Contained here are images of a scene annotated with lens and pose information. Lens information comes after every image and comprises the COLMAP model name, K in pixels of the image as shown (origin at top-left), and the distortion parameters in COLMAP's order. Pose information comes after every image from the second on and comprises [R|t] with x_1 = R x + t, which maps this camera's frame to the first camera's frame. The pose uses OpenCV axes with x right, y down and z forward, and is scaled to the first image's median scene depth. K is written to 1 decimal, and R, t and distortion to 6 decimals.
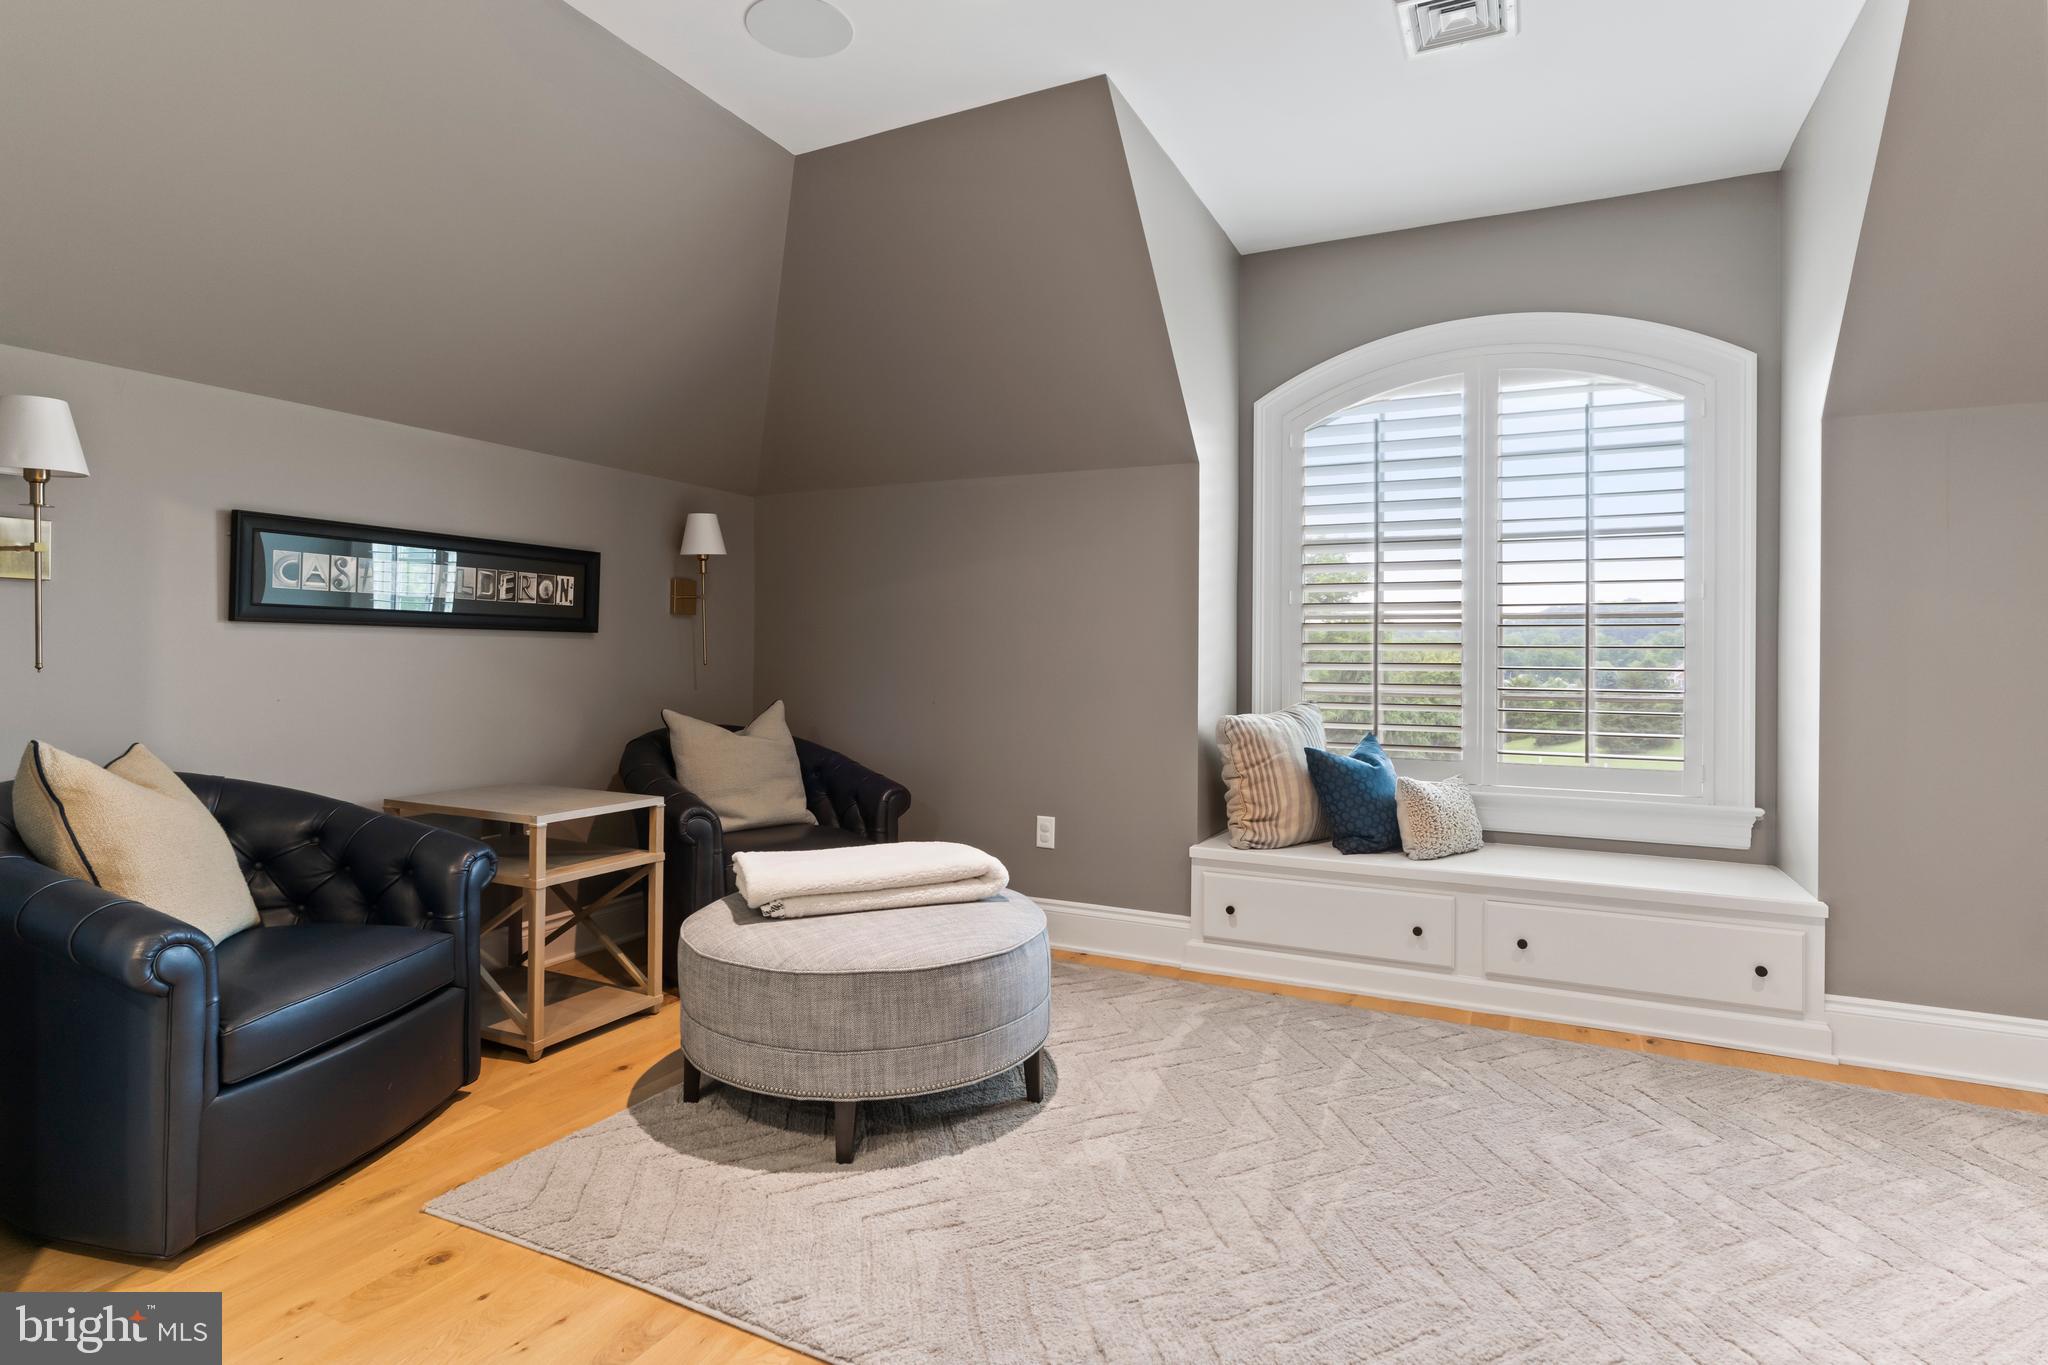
lens RADIAL K [[1069.1, 0, 1017.4], [0, 1069.1, 651.9], [0, 0, 1]] dist [-0.003811, 0.005110]
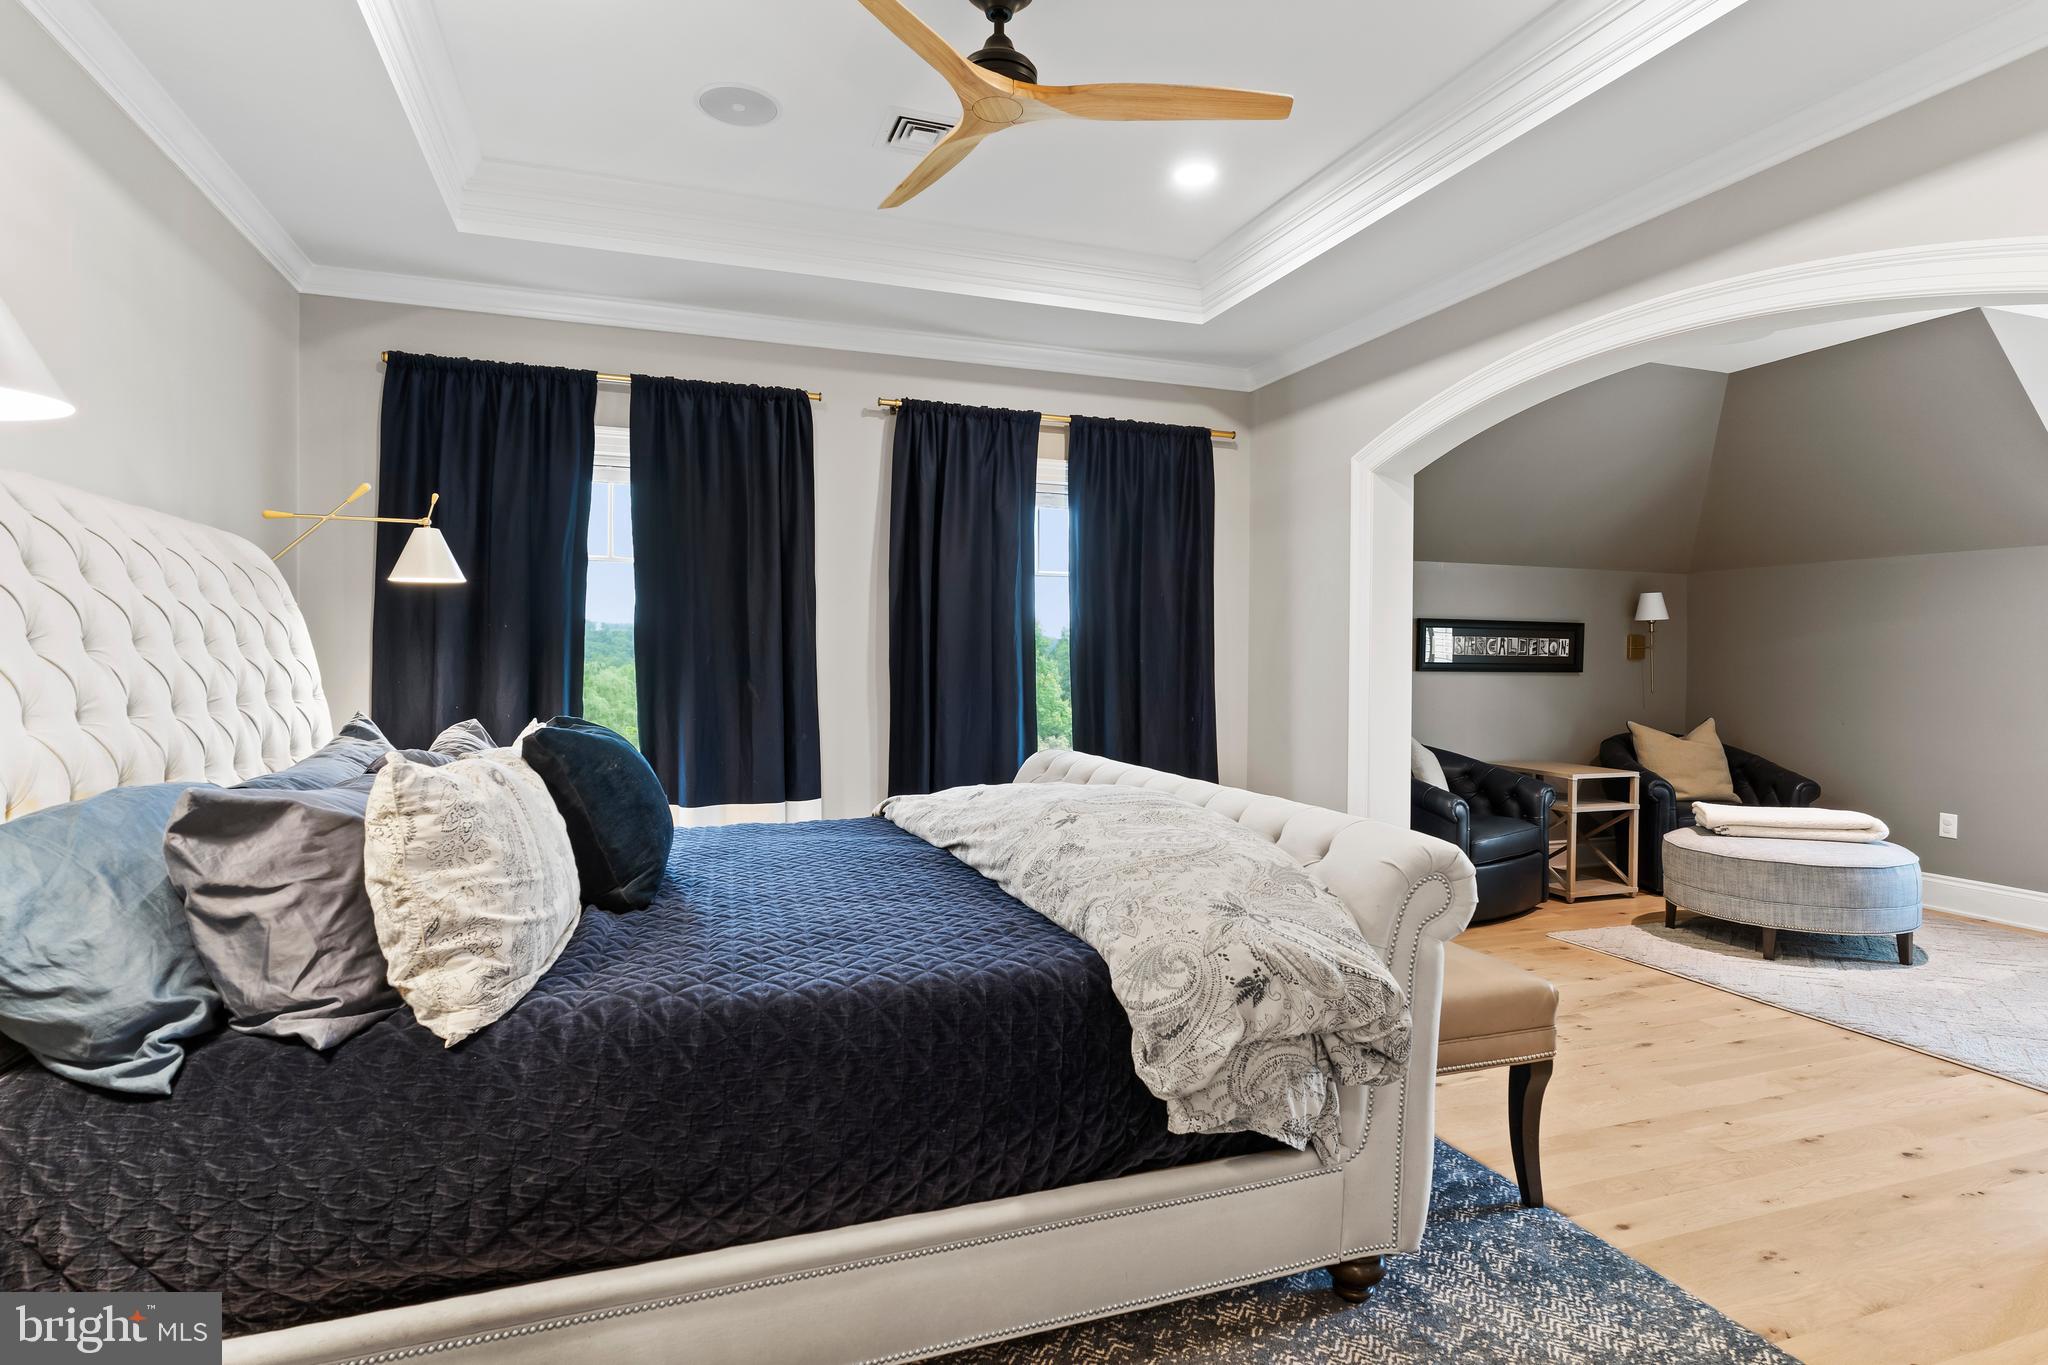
lens RADIAL K [[1069.1, 0, 1026.4], [0, 1069.1, 659.9], [0, 0, 1]] dist [-0.003811, 0.005110]
pose [[0.727628, 0.000595, -0.685971, 0.125561], [-0.001270, 0.999999, -0.000479, -0.040887], [0.685970, 0.001220, 0.727629, -0.895292]]
